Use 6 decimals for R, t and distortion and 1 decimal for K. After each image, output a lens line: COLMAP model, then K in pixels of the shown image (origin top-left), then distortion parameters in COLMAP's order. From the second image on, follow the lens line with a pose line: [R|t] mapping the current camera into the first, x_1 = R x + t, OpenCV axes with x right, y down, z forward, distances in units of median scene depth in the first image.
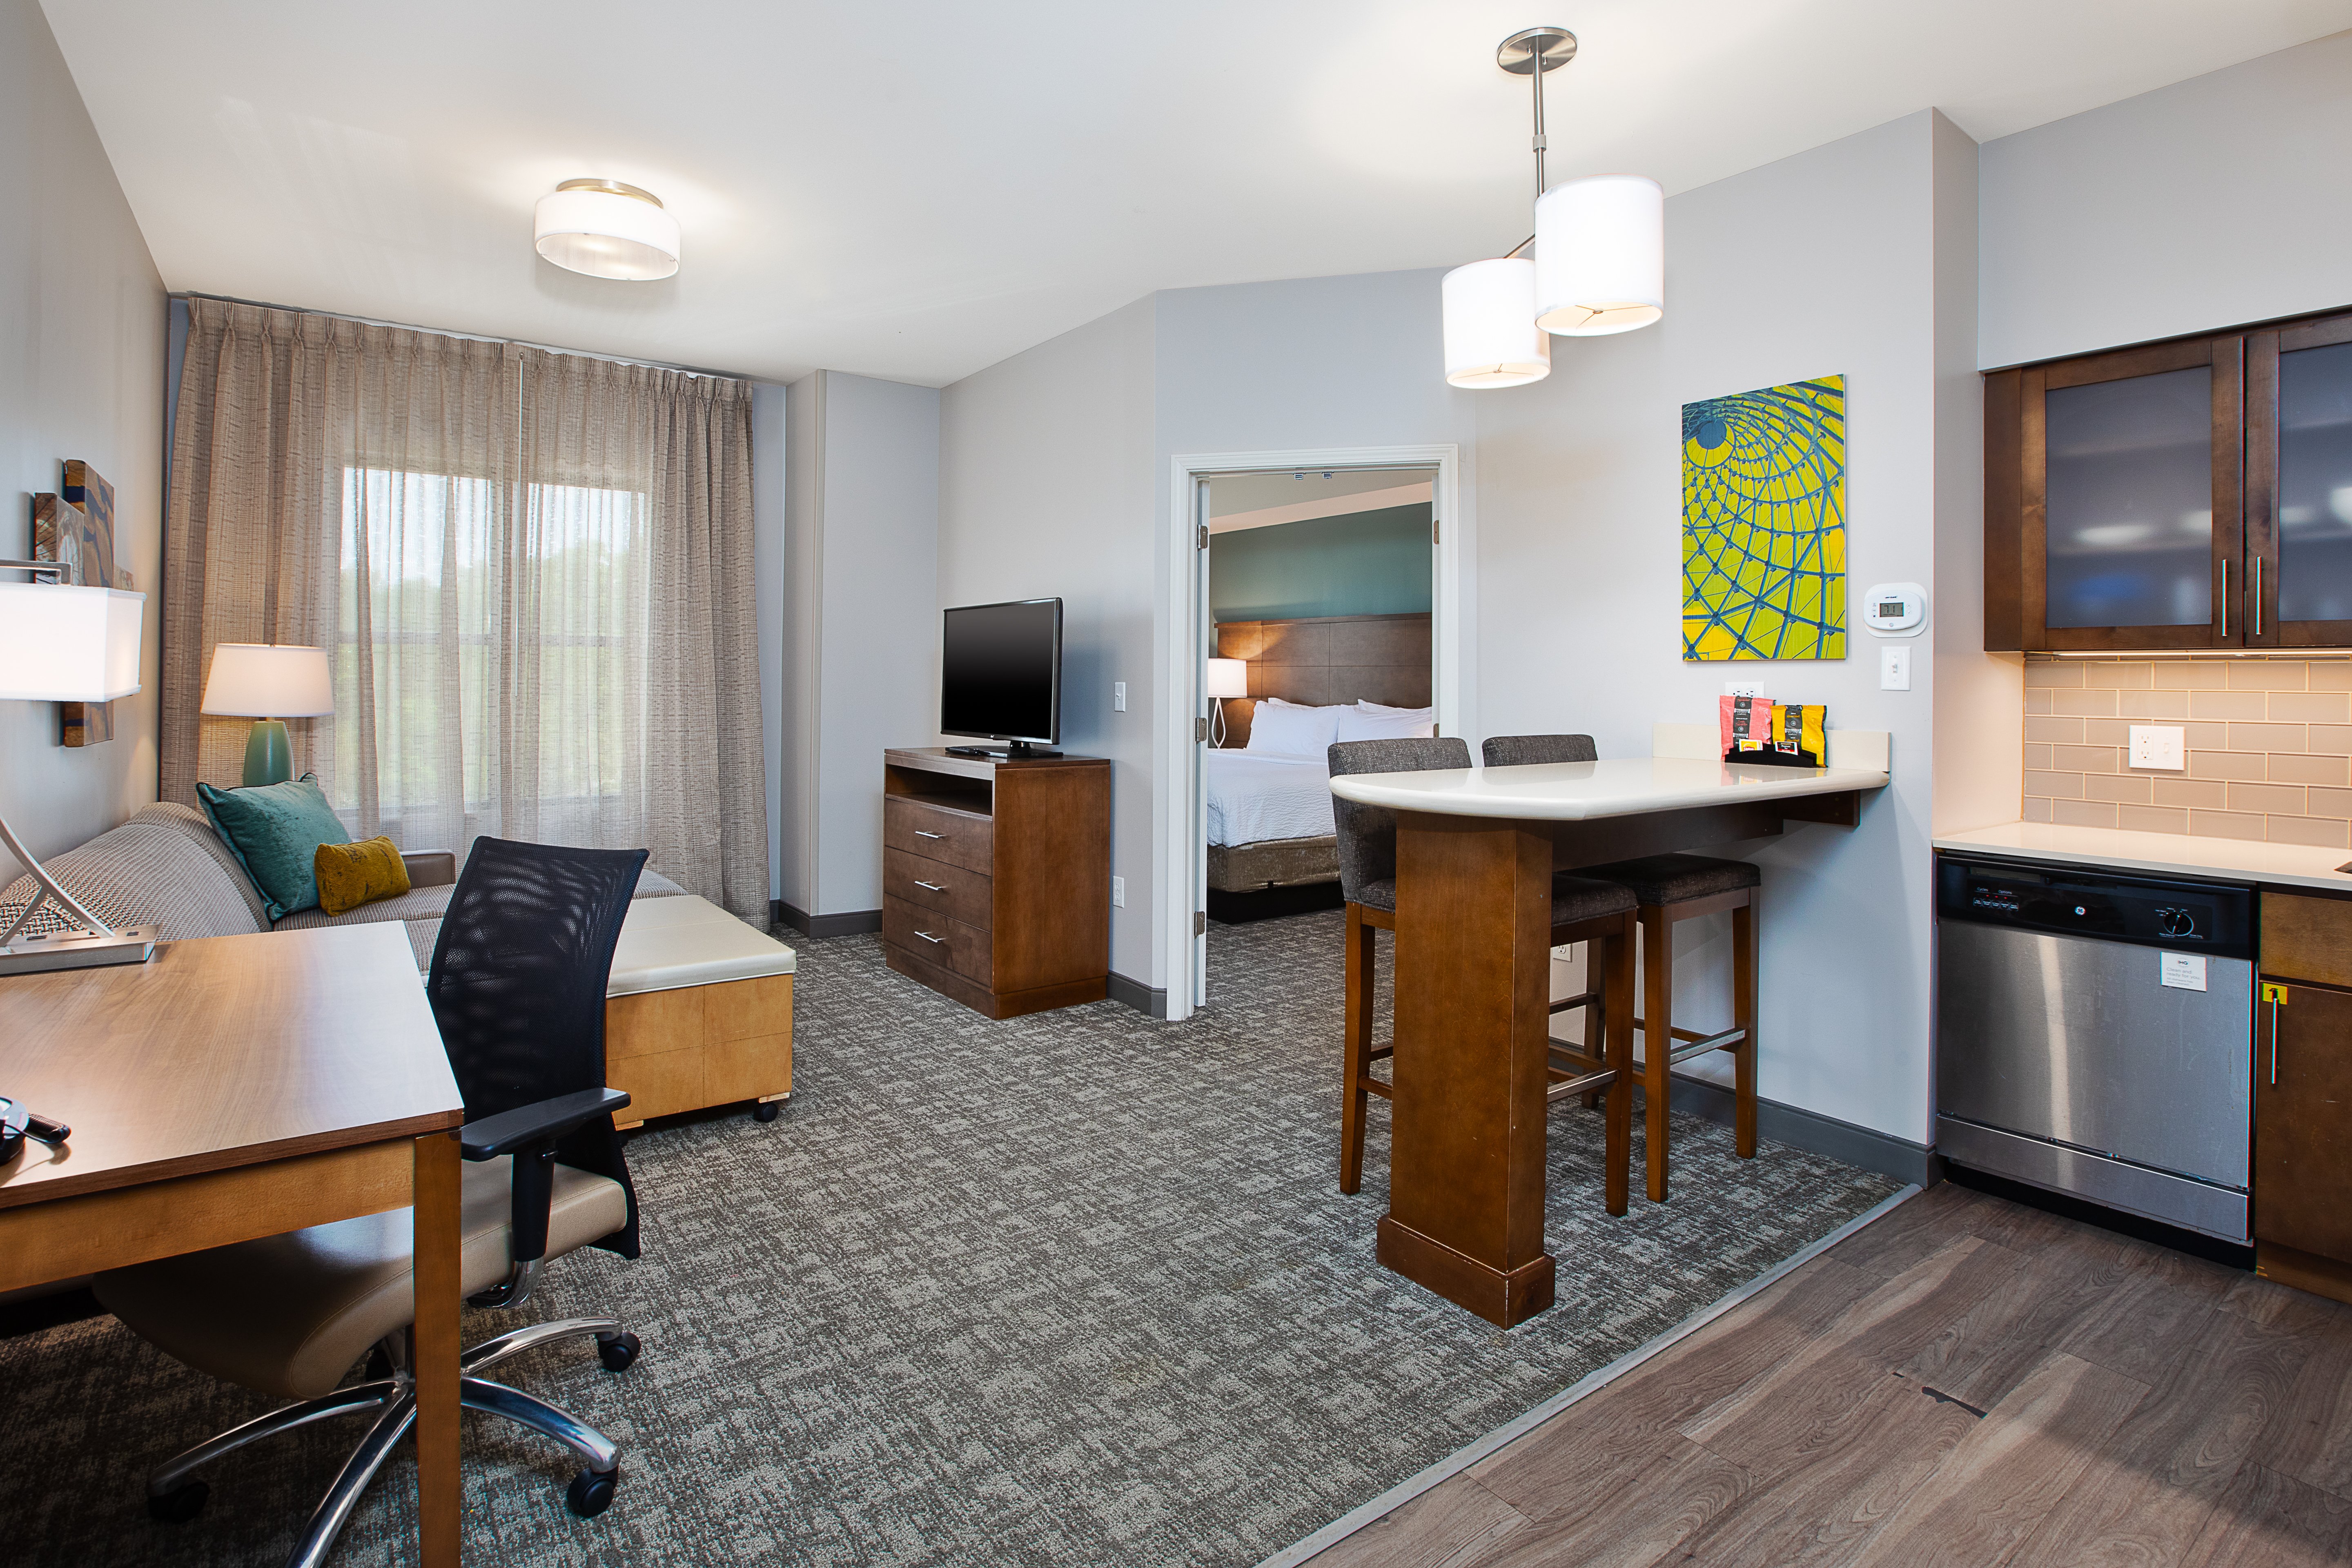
lens RADIAL K [[1165.6, 0, 1164.5], [0, 1165.6, 676.1], [0, 0, 1]] dist [-0.010260, 0.001236]
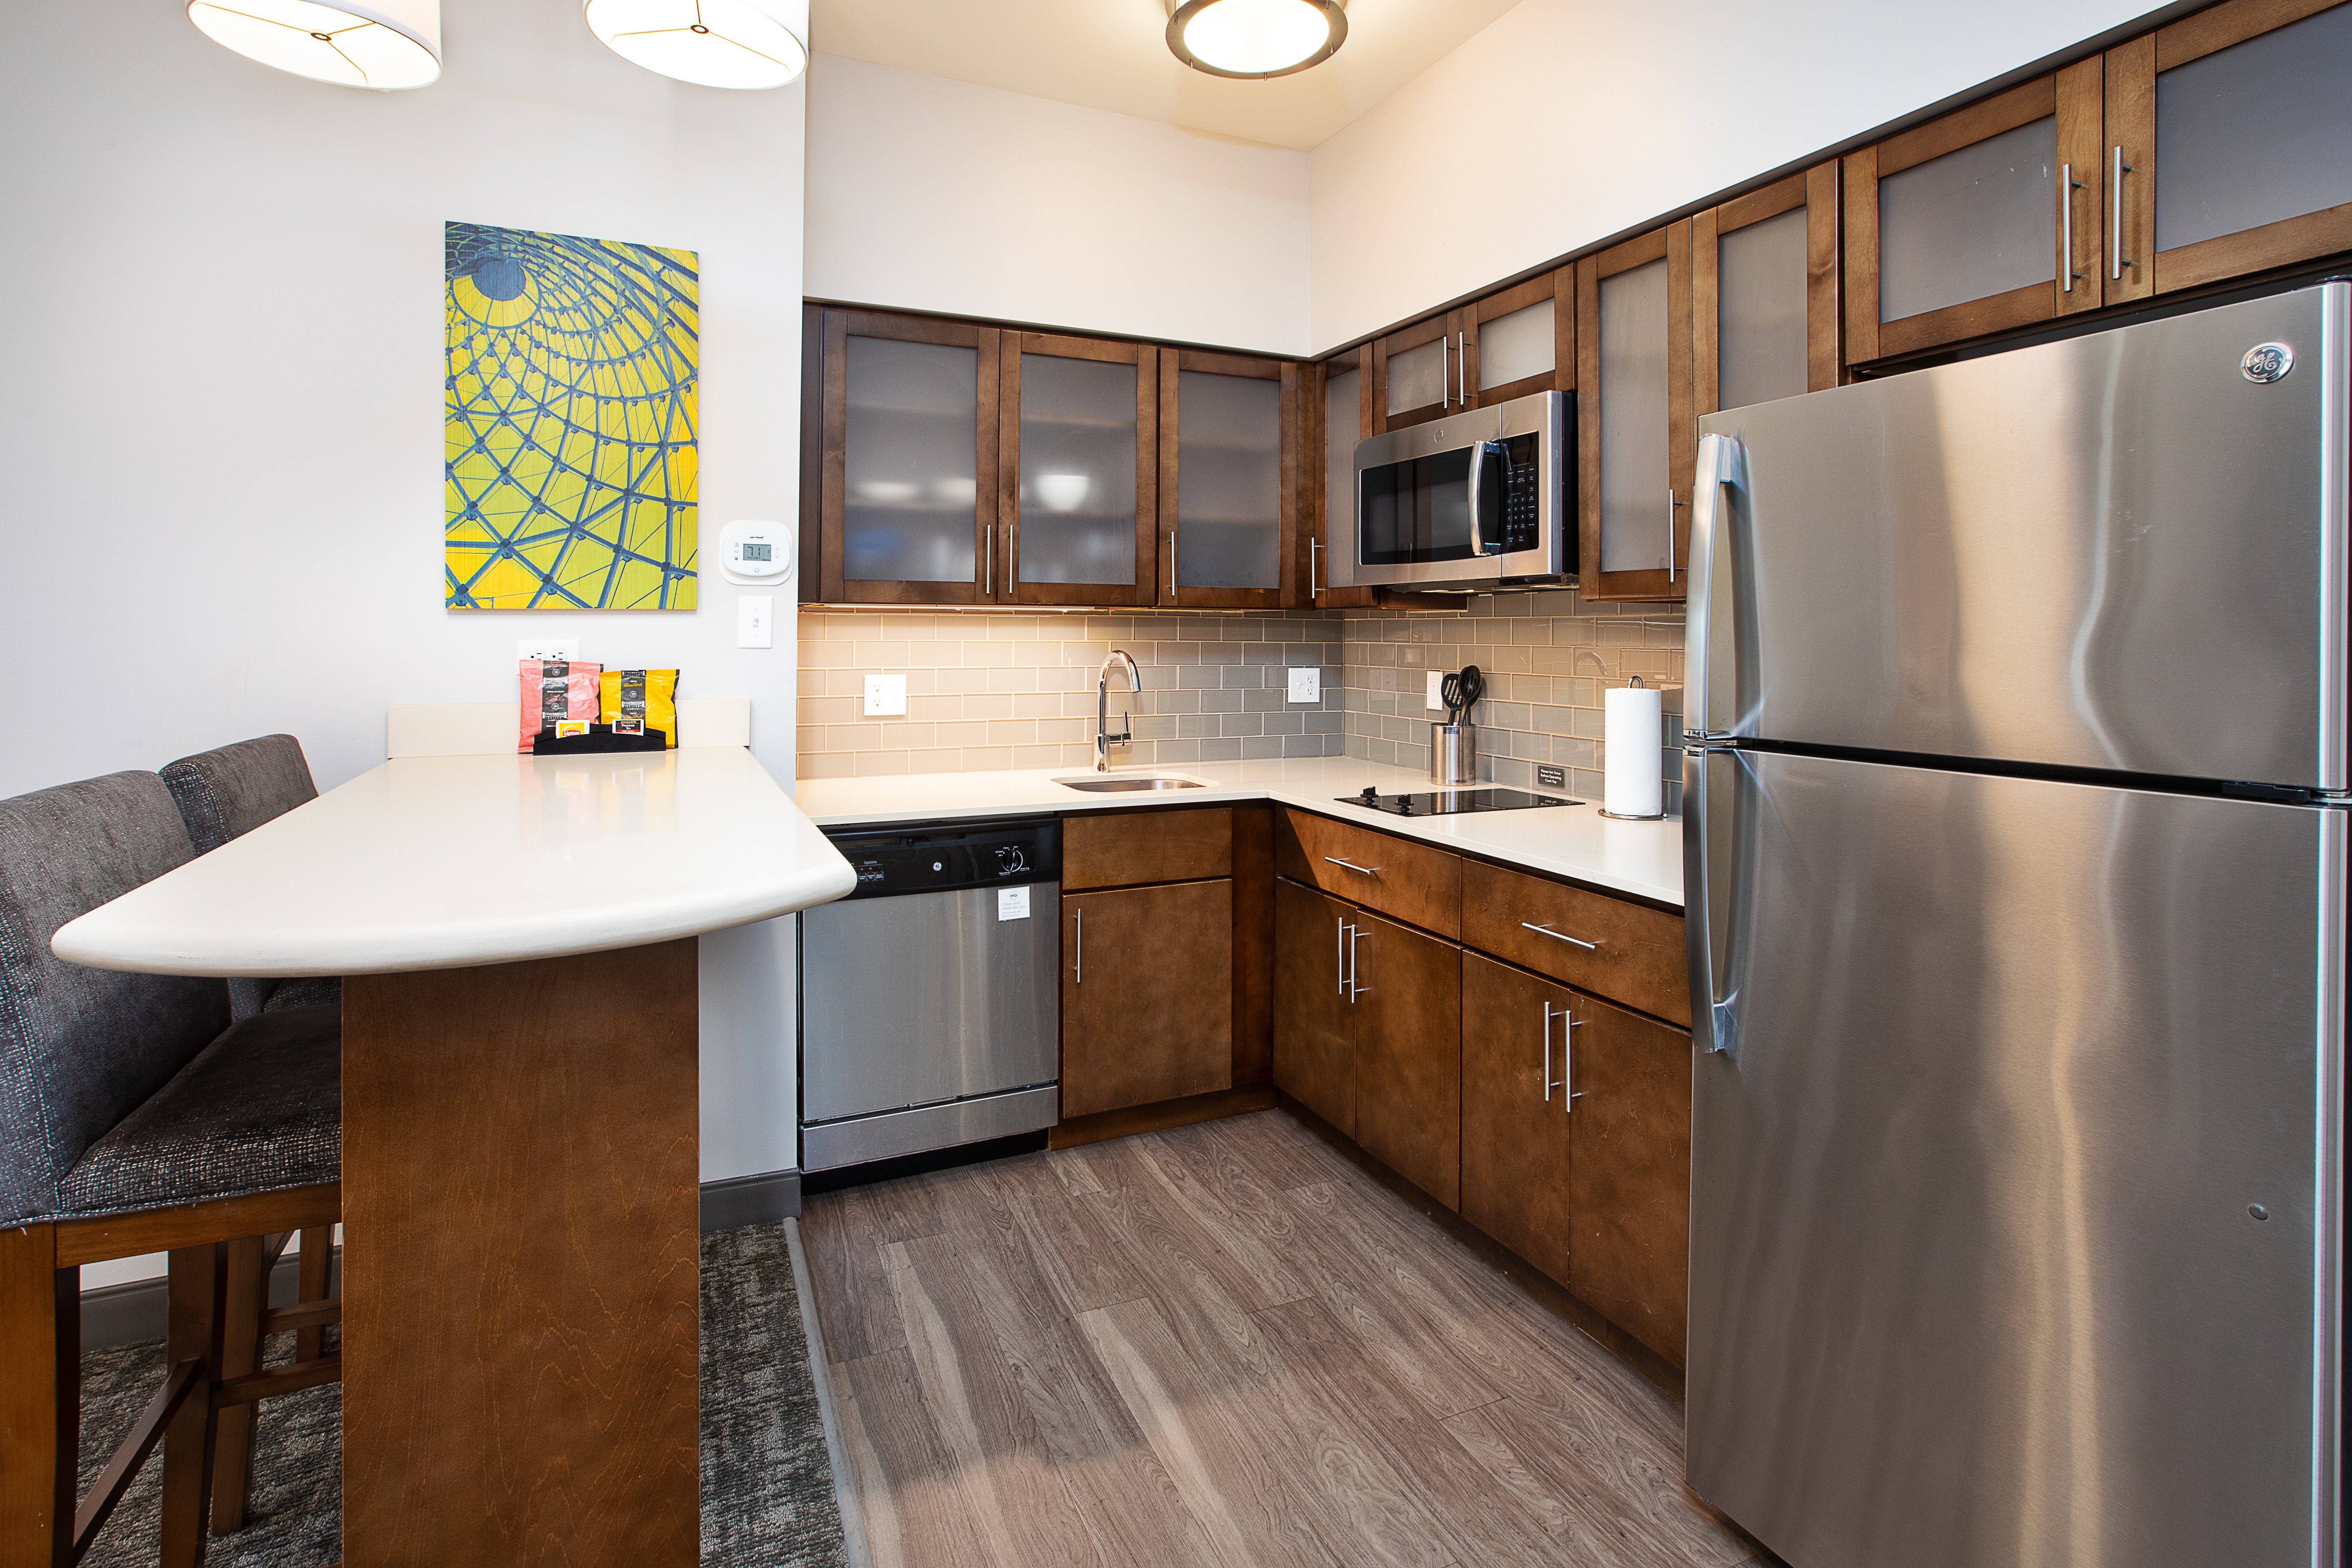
lens RADIAL K [[1165.6, 0, 1190.1], [0, 1165.6, 632.8], [0, 0, 1]] dist [-0.010260, 0.001236]
pose [[0.213320, -0.013411, 0.976890, -0.119777], [-0.005758, 0.999871, 0.014984, -0.012778], [-0.976965, -0.008822, 0.213215, 0.479063]]
